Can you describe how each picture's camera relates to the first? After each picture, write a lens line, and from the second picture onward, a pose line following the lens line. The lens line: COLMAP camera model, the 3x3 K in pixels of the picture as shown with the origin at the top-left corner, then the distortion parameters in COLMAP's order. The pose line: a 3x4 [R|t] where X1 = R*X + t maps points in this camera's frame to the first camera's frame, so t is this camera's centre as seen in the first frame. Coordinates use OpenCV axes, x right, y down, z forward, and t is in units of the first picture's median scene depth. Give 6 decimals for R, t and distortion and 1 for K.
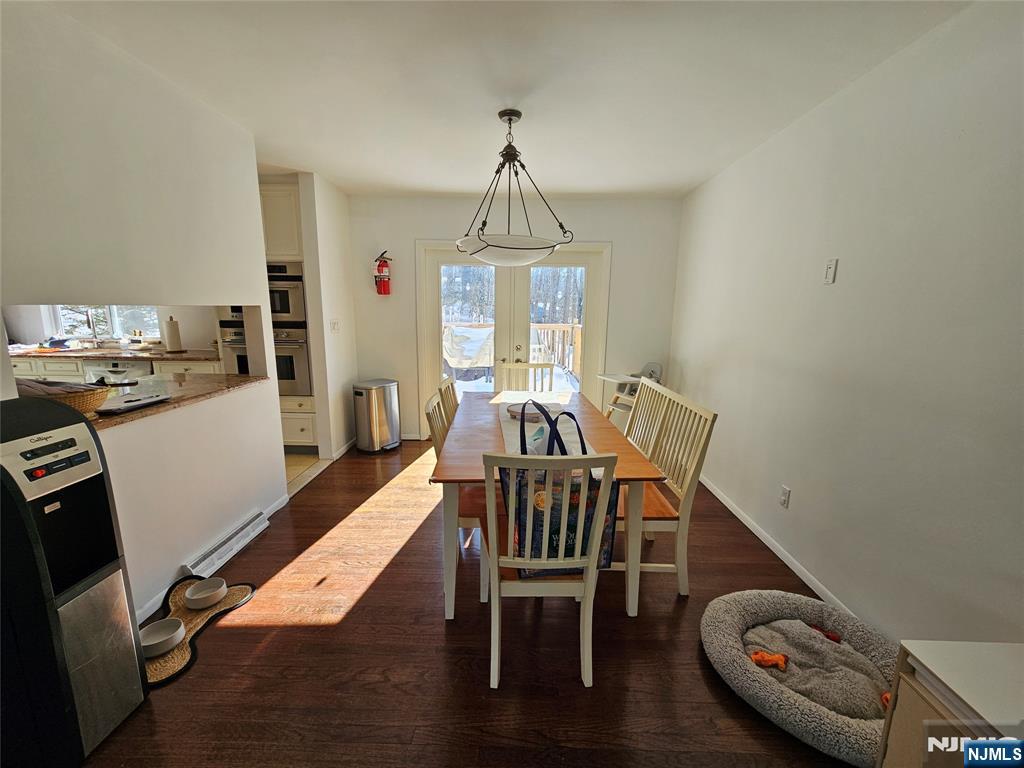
lens RADIAL K [[417.8, 0, 515.9], [0, 417.8, 385.9], [0, 0, 1]] dist [0.000294, -0.001227]
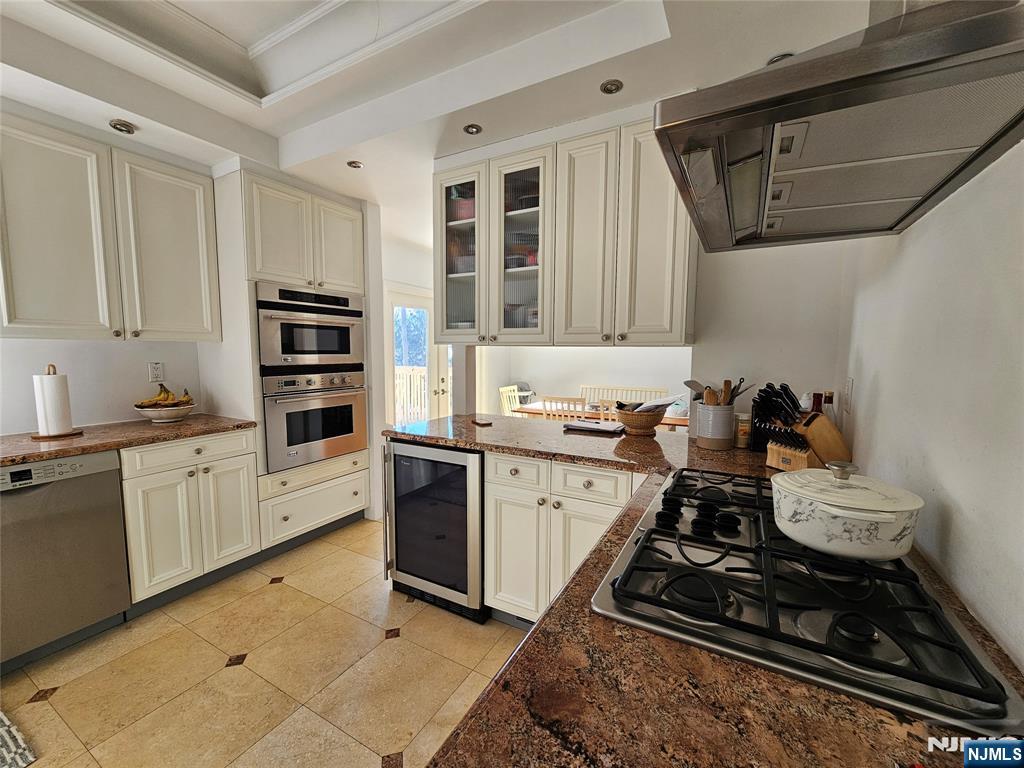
lens RADIAL K [[417.8, 0, 514.9], [0, 417.8, 386.6], [0, 0, 1]] dist [0.000294, -0.001227]
pose [[0.483542, -0.088854, 0.870800, -1.093640], [0.166666, 0.985981, 0.008059, -0.059161], [-0.859308, 0.141235, 0.491572, 0.304947]]
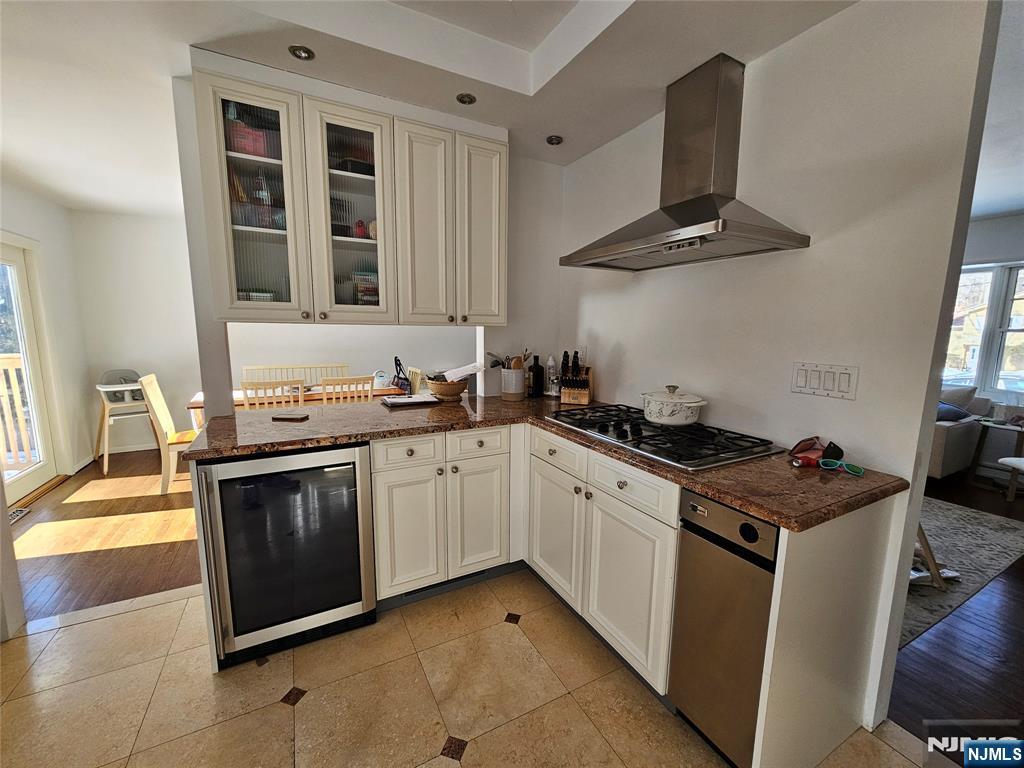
lens RADIAL K [[417.8, 0, 515.7], [0, 417.8, 388.6], [0, 0, 1]] dist [0.000294, -0.001227]
pose [[-0.475389, -0.148389, 0.867171, -1.234890], [0.147505, 0.958277, 0.244842, -0.234706], [-0.867322, 0.244307, -0.433666, 1.143511]]
